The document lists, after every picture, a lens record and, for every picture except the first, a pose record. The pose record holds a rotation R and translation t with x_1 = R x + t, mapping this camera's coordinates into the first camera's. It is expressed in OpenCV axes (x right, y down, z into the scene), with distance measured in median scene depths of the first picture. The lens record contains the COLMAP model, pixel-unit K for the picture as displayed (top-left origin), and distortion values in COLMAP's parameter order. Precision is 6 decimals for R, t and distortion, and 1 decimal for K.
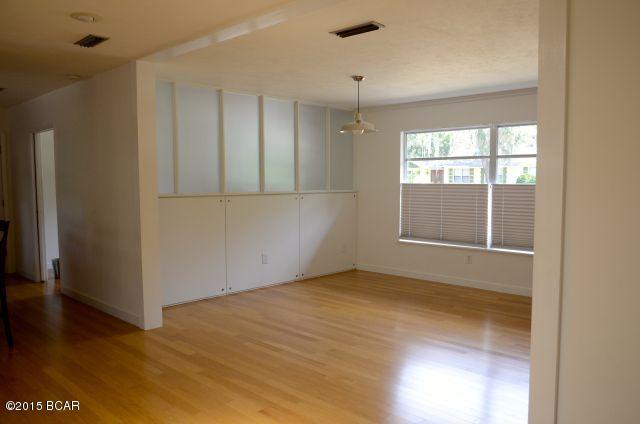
lens RADIAL K [[482.9, 0, 320.0], [0, 482.9, 212.0], [0, 0, 1]] dist [-0.127324, -0.000214]
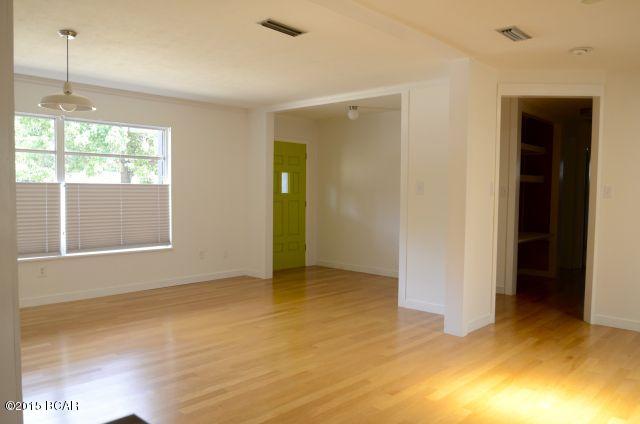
lens RADIAL K [[481.4, 0, 320.0], [0, 481.4, 212.0], [0, 0, 1]] dist [-0.001893, -0.000563]
pose [[0.030787, -0.056558, 0.997925, -0.659804], [0.049390, 0.997264, 0.054997, -0.037571], [-0.998305, 0.047594, 0.033496, 0.597919]]
